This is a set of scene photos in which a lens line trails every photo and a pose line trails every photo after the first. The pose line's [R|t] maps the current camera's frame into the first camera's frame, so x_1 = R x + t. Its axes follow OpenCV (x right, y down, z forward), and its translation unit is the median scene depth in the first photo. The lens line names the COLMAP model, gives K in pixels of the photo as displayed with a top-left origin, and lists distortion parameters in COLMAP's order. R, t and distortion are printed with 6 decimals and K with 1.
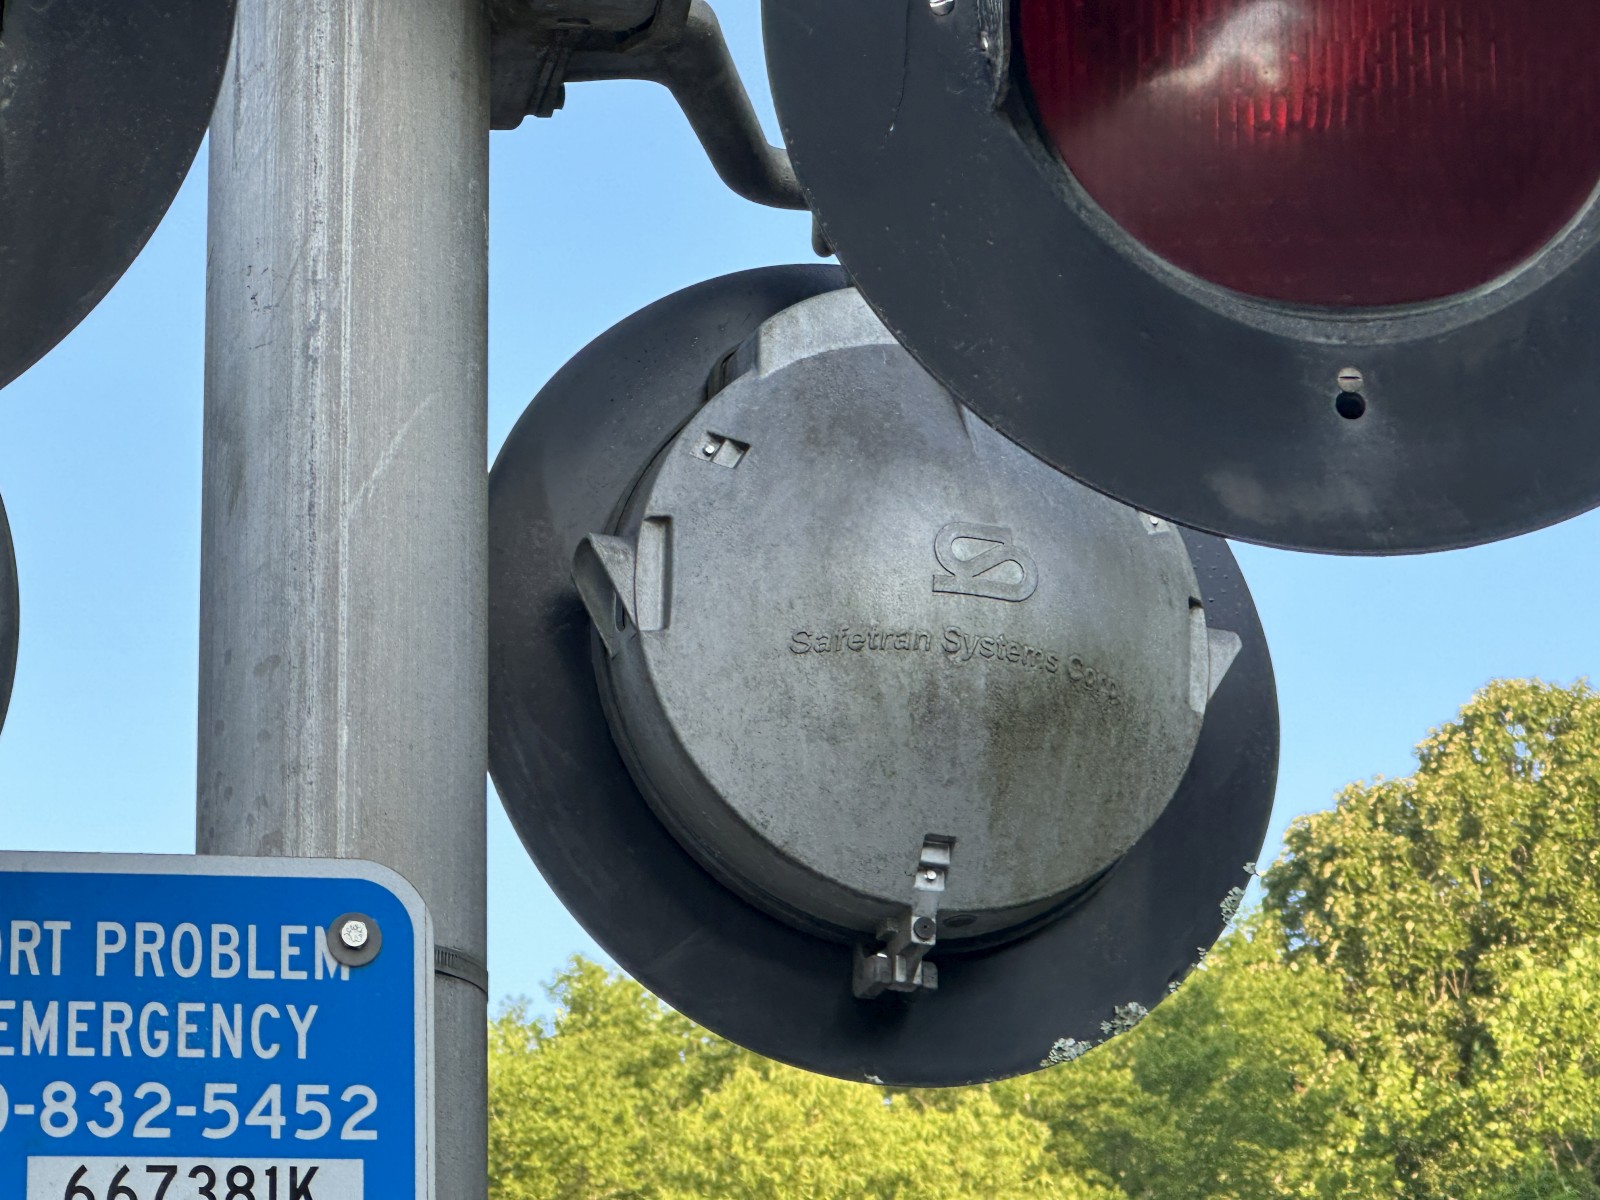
lens RADIAL K [[6030.4, 0, 800.0], [0, 6030.4, 600.0], [0, 0, 1]] dist [-0.516876, 16.864169]
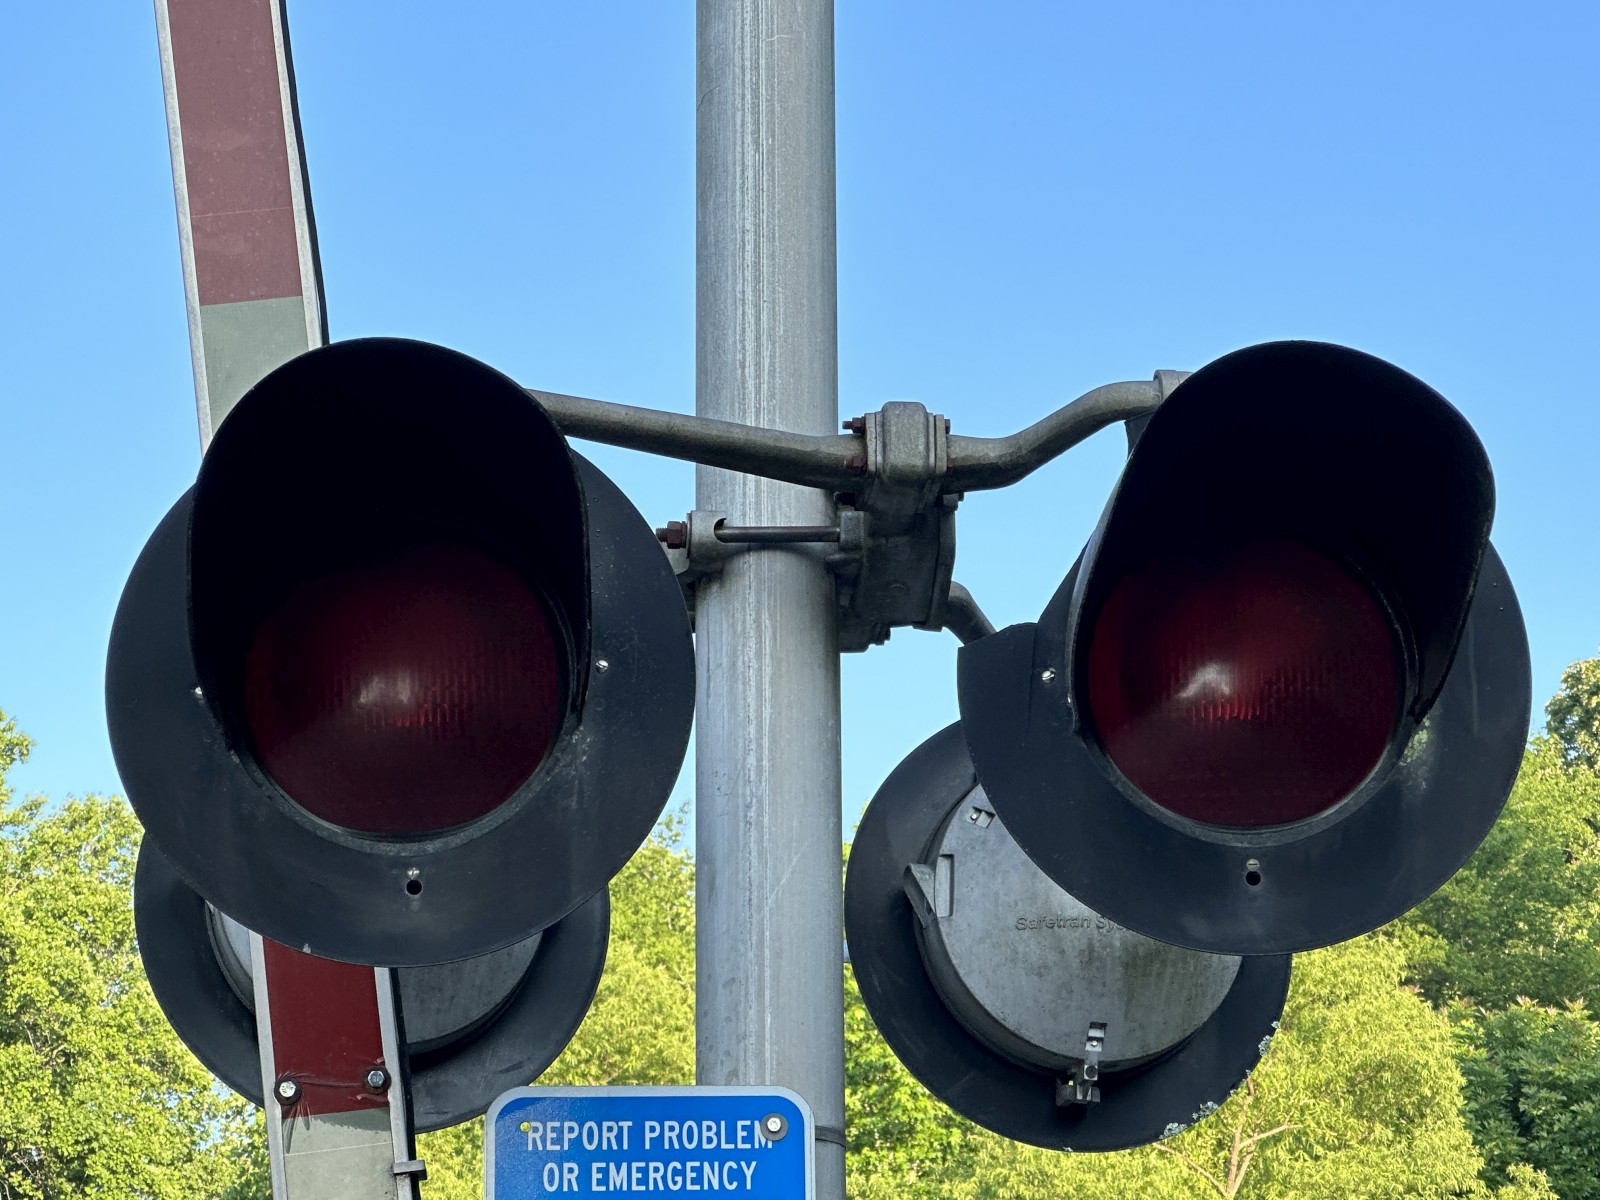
lens RADIAL K [[4341.8, 0, 821.7], [0, 4341.8, 607.5], [0, 0, 1]] dist [-0.402089, 10.913289]
pose [[0.995492, -0.022313, -0.092183, 0.076117], [0.024627, 0.999408, 0.024038, -0.147248], [0.091592, -0.026199, 0.995452, -0.412104]]
